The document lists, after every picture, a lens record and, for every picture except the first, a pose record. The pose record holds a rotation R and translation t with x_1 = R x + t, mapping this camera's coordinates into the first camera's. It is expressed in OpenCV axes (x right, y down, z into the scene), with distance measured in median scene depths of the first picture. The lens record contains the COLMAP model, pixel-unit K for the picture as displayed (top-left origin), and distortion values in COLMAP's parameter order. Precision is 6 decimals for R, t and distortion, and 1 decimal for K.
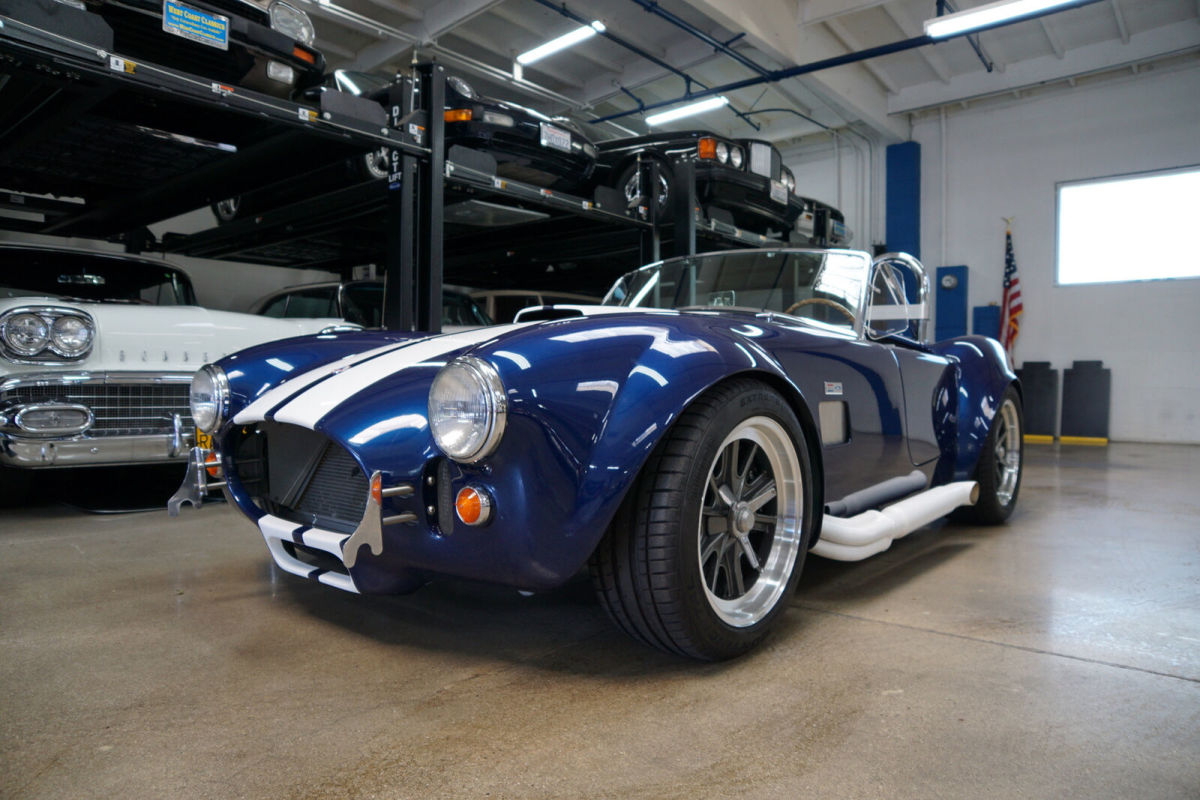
lens RADIAL K [[817.3, 0, 599.2], [0, 817.3, 408.1], [0, 0, 1]] dist [-0.135161, 0.089042]
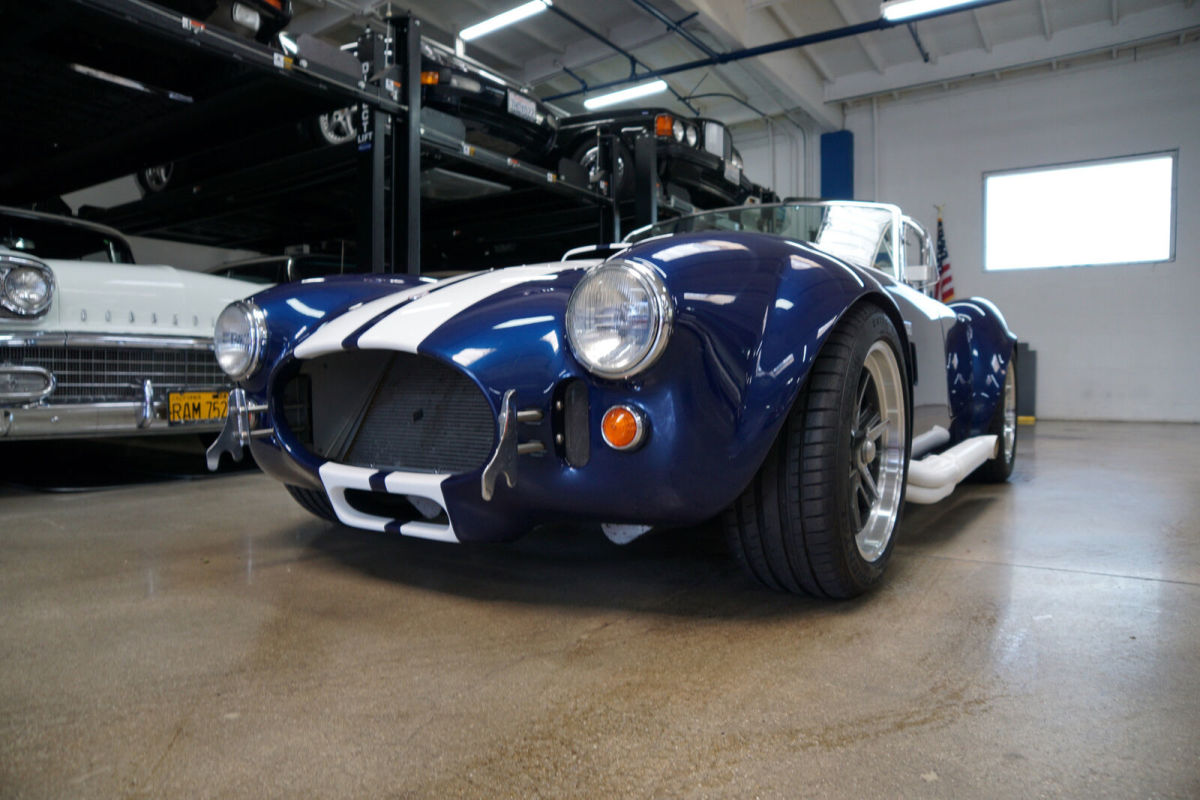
lens RADIAL K [[817.3, 0, 598.3], [0, 817.3, 406.5], [0, 0, 1]] dist [-0.135161, 0.089042]
pose [[0.993587, -0.011717, 0.112460, -0.102126], [0.011596, 0.999931, 0.001732, 0.034331], [-0.112473, -0.000417, 0.993655, 0.039959]]
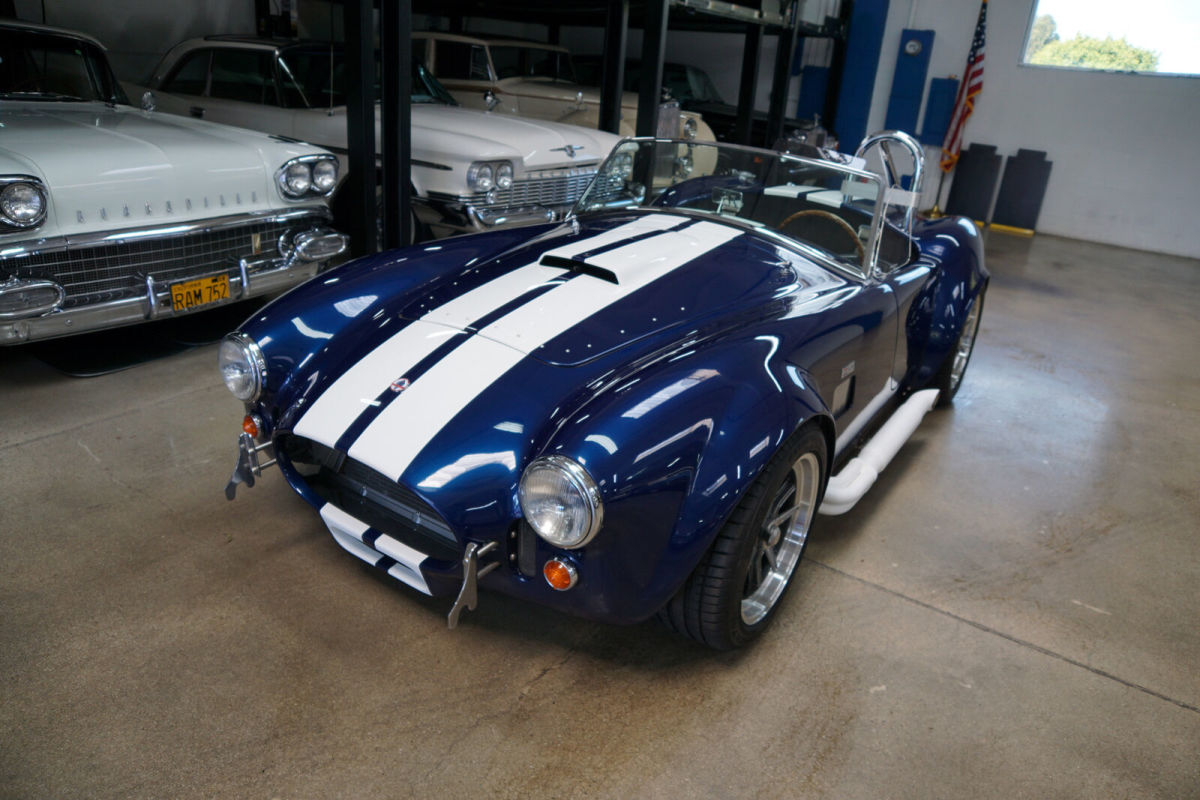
lens RADIAL K [[817.3, 0, 594.6], [0, 817.3, 411.9], [0, 0, 1]] dist [-0.135161, 0.089042]
pose [[0.993318, 0.022455, 0.113207, -0.087278], [-0.062950, 0.927551, 0.368357, -0.183677], [-0.096734, -0.373022, 0.922766, 0.013239]]
